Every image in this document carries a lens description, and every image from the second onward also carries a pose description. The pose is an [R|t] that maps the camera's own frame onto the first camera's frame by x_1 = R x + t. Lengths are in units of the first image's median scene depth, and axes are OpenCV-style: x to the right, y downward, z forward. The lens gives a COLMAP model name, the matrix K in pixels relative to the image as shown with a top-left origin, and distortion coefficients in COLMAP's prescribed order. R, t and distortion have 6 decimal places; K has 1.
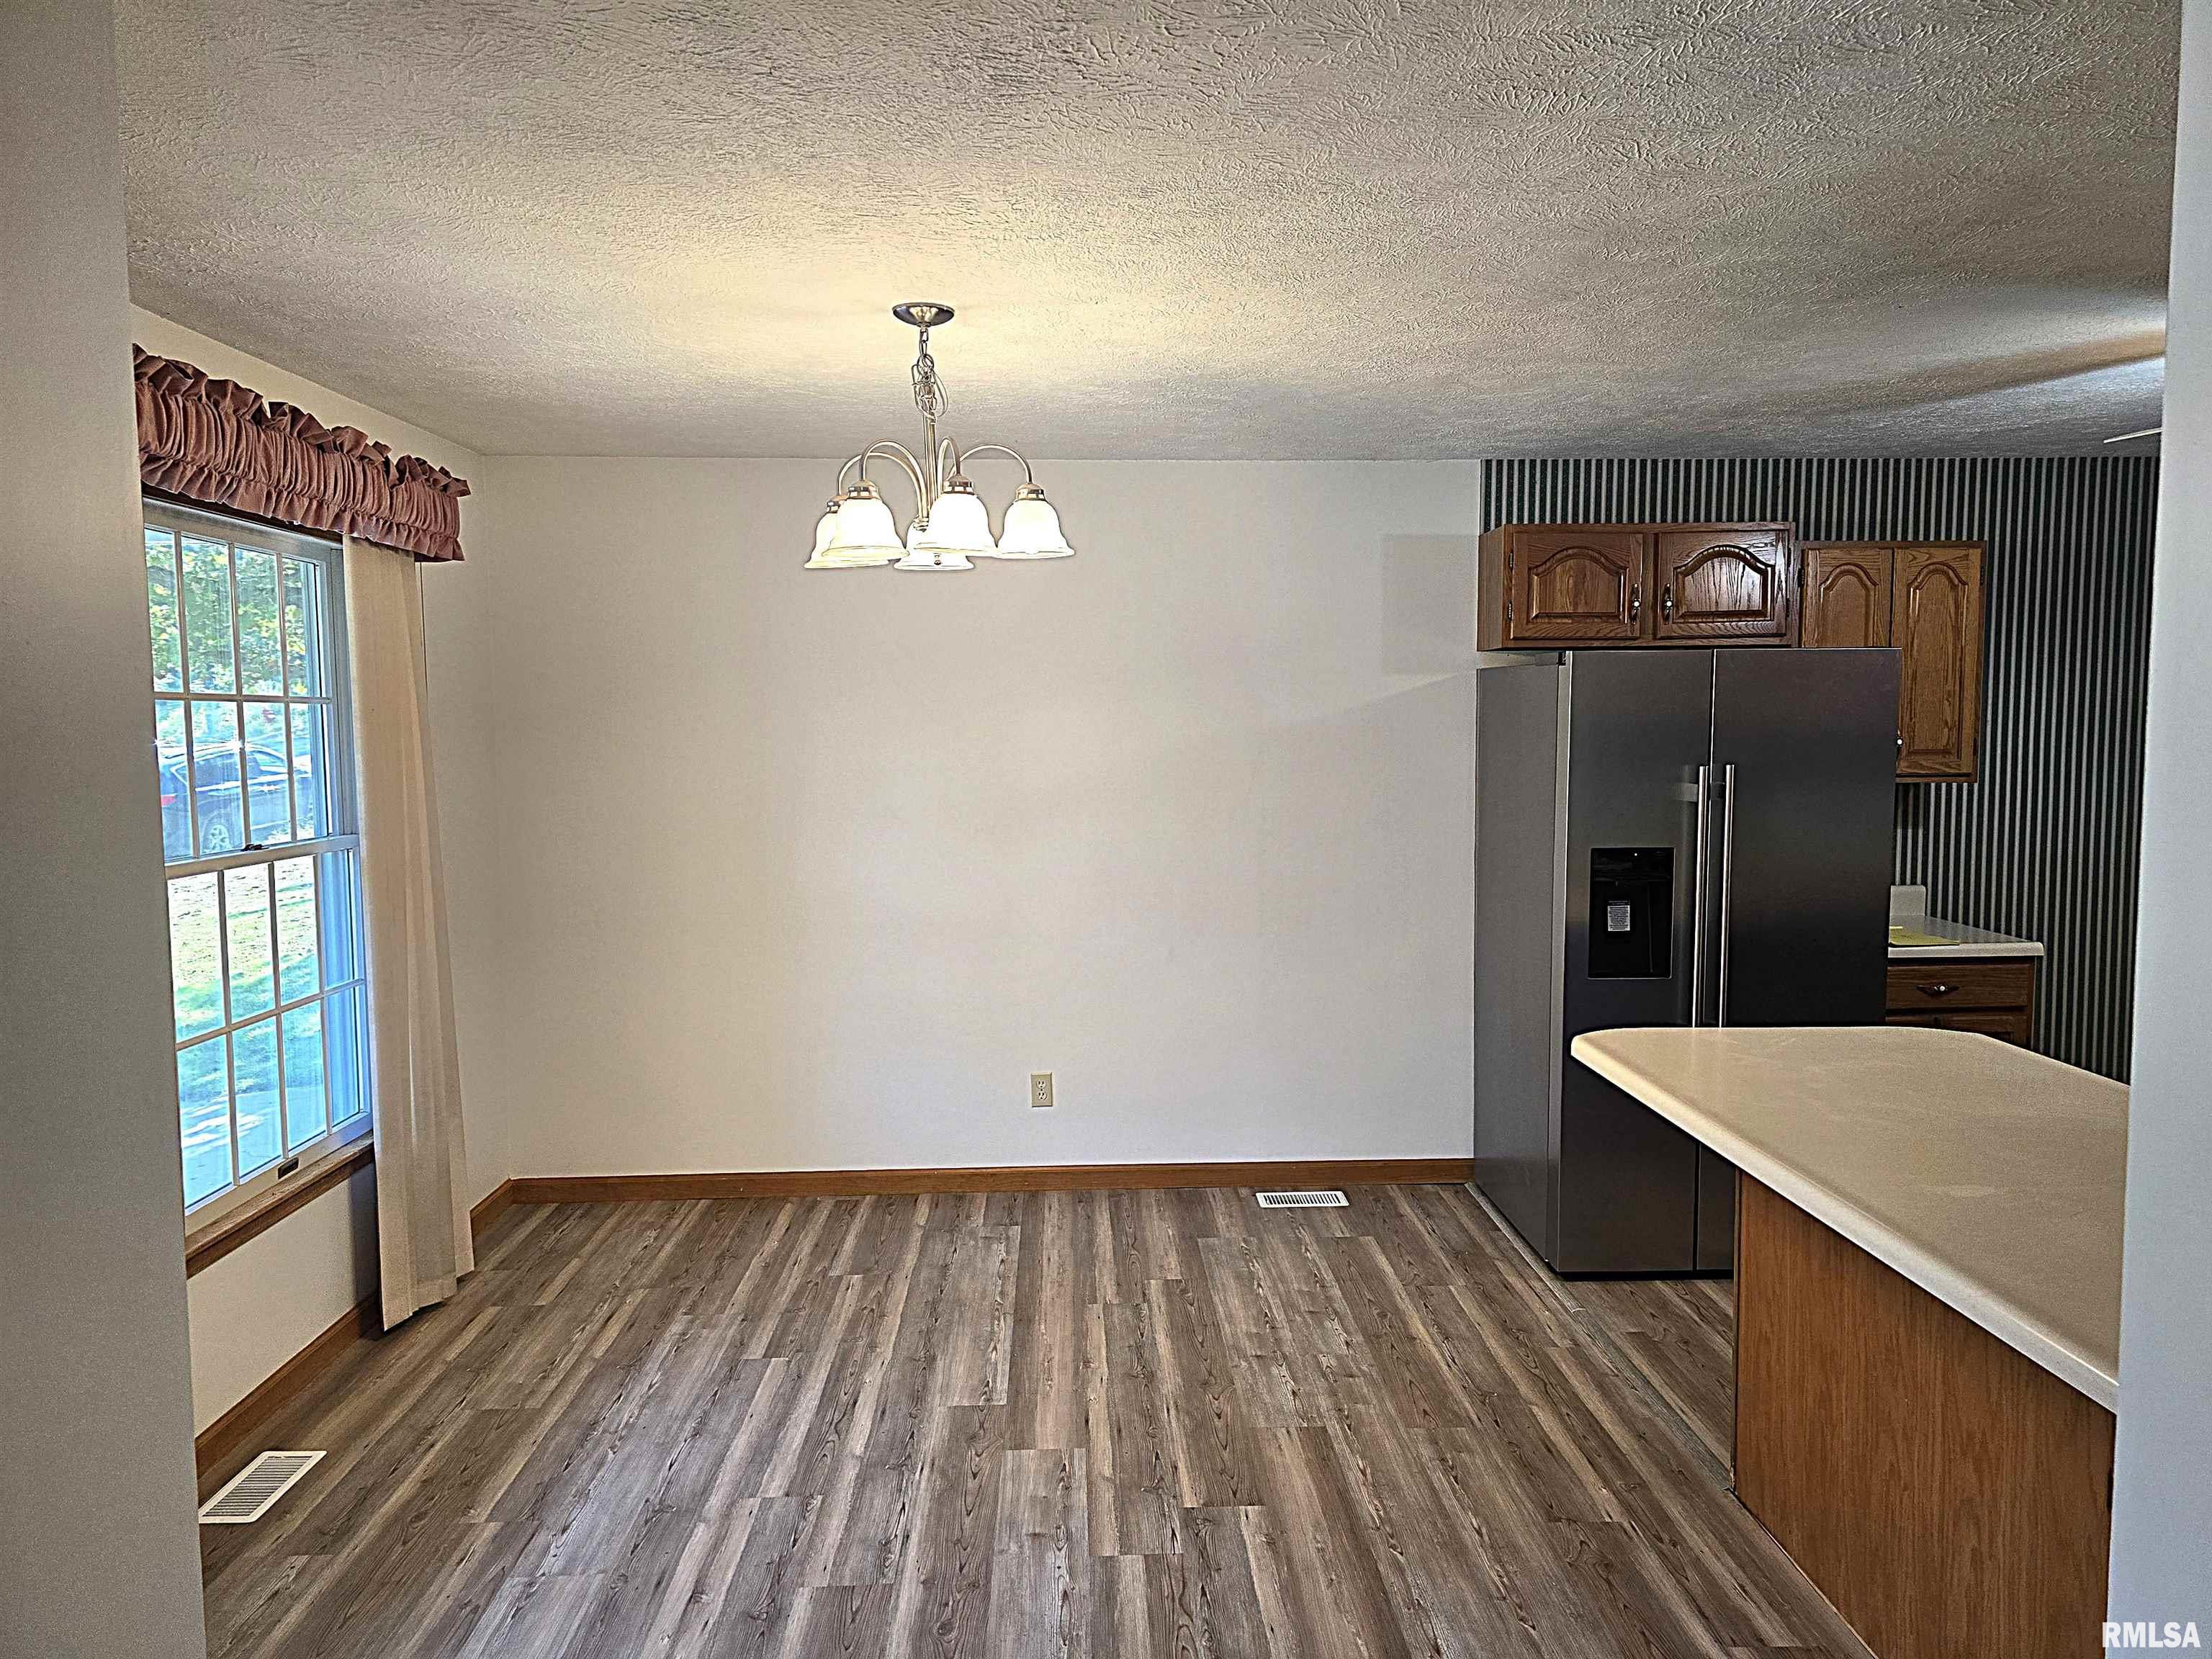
lens RADIAL K [[1472.3, 0, 1106.9], [0, 1472.3, 821.9], [0, 0, 1]] dist [0.059588, -0.060090]
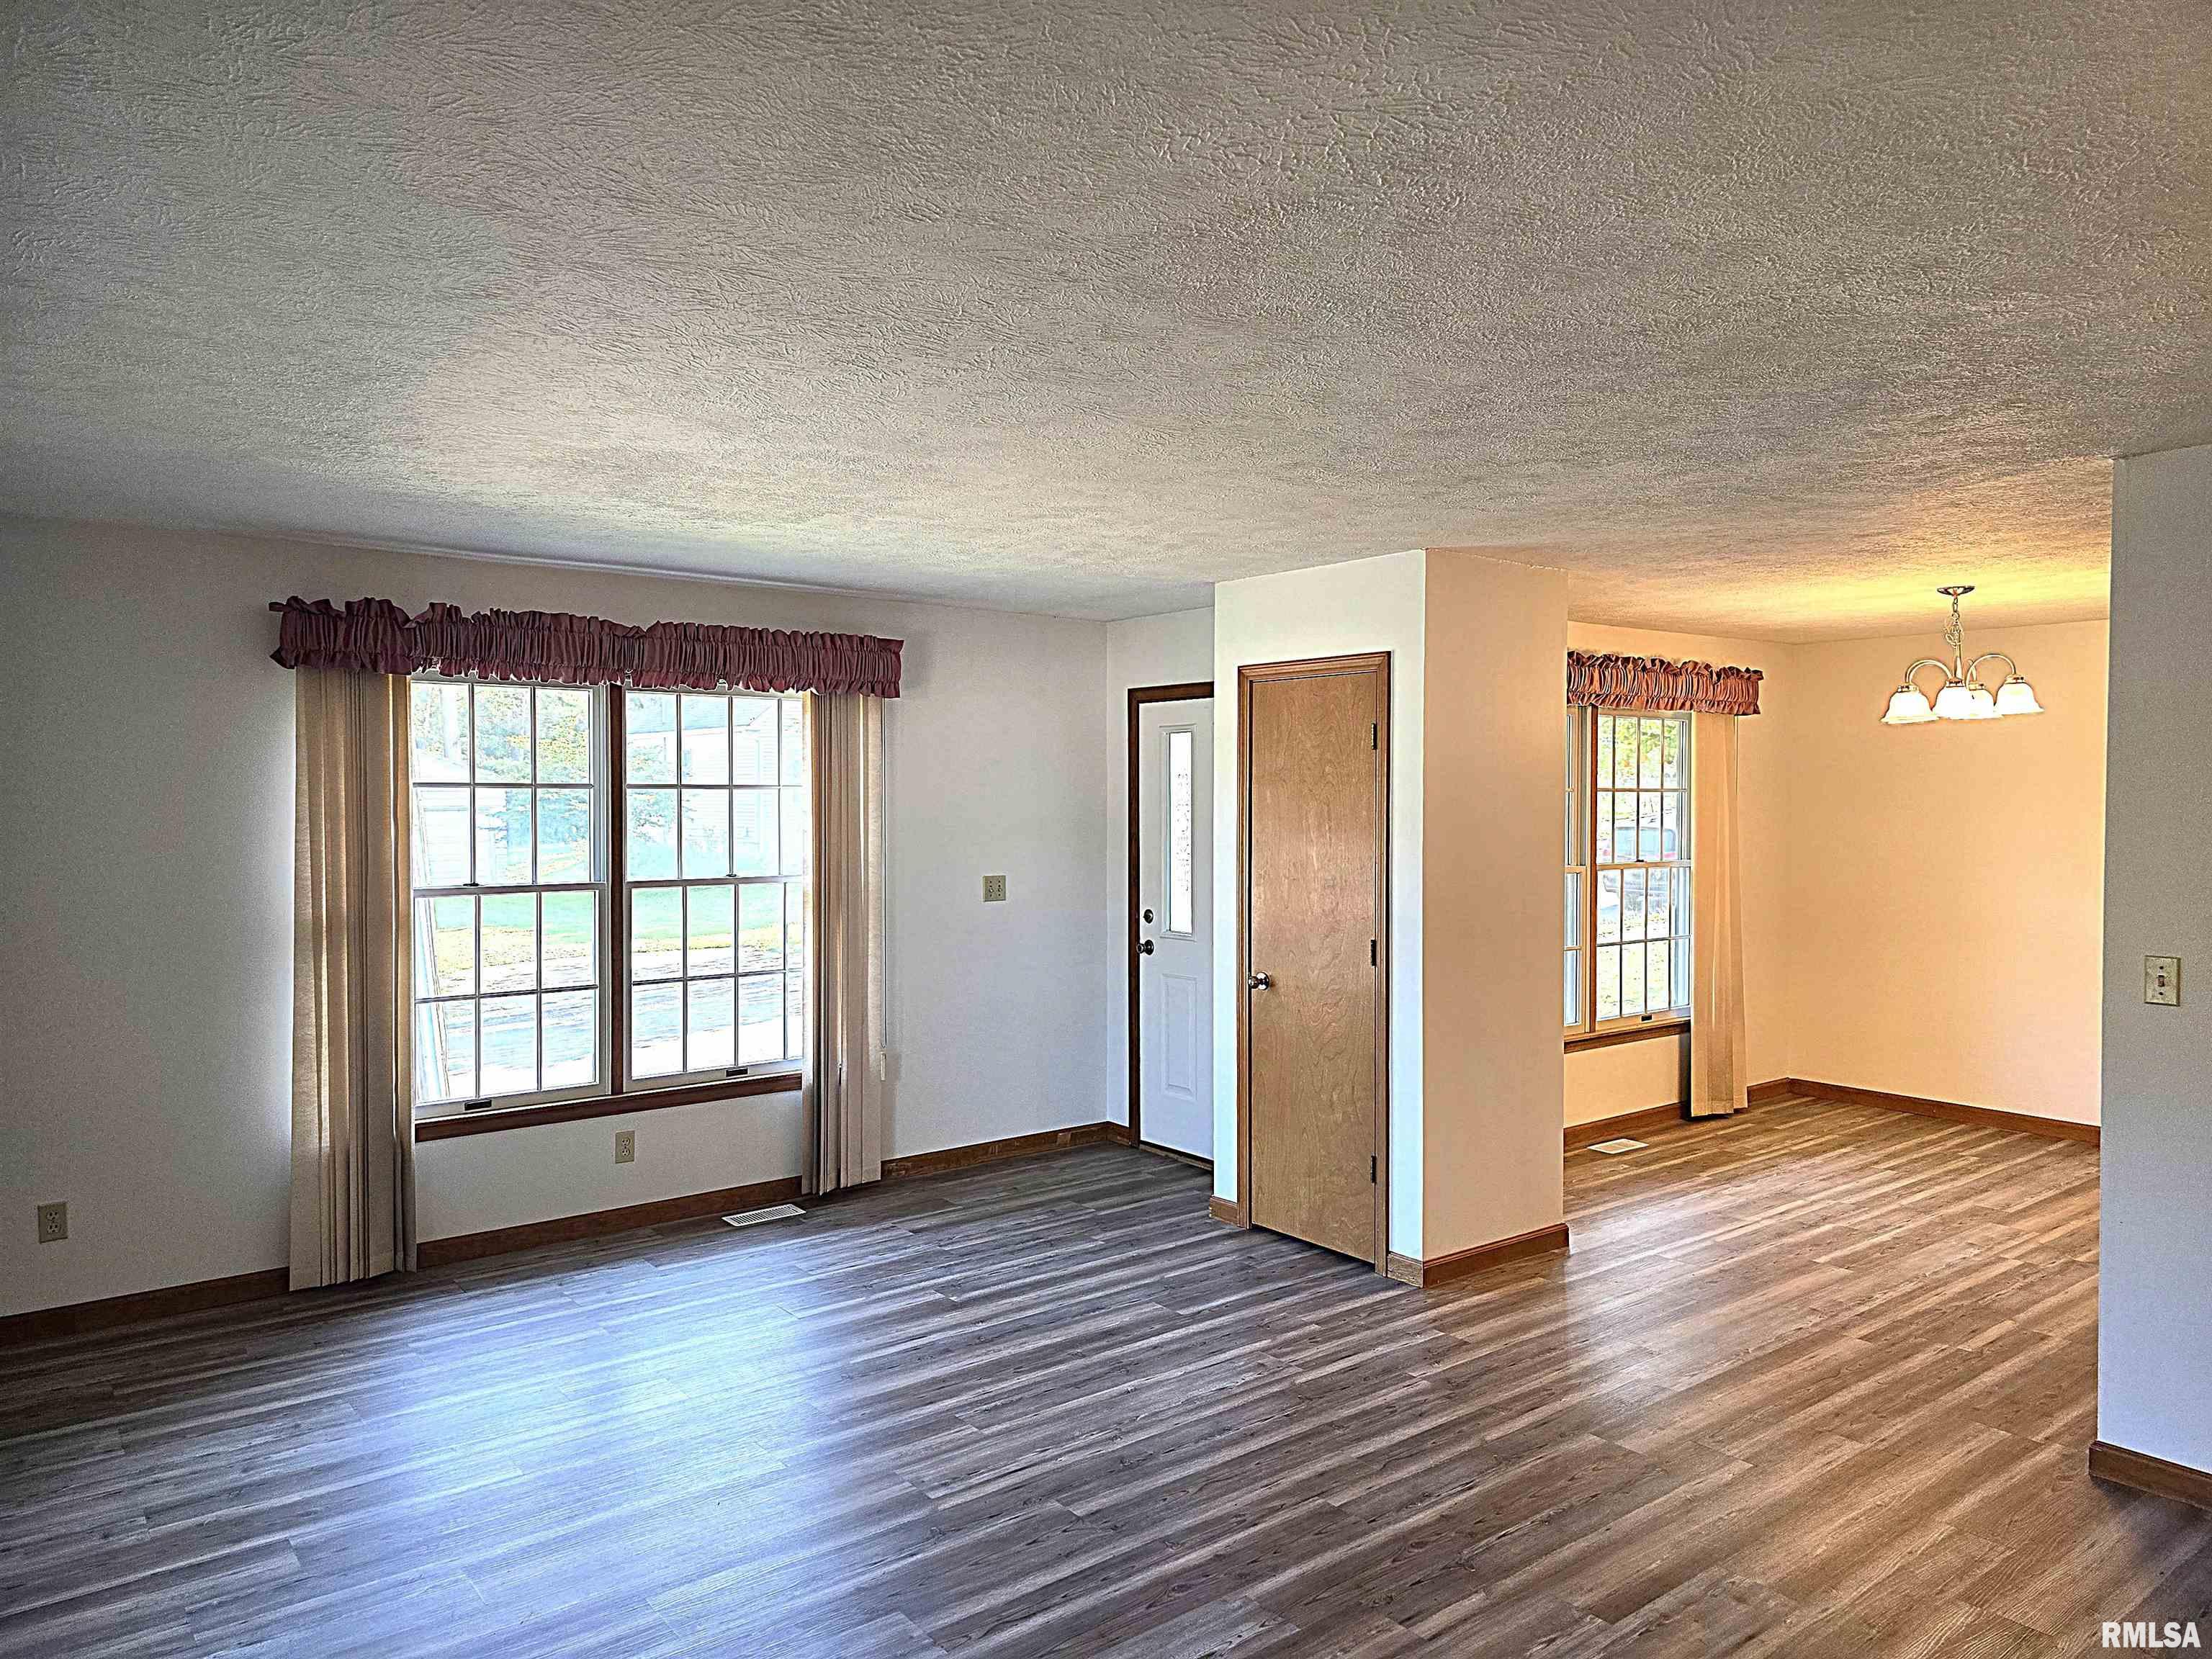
lens RADIAL K [[1488.7, 0, 1133.7], [0, 1488.7, 852.8], [0, 0, 1]] dist [0.071511, -0.068854]
pose [[0.600953, 0.039480, -0.798309, 0.845168], [-0.060916, 0.998137, 0.003506, 0.050855], [0.796960, 0.046523, 0.602238, -1.034865]]
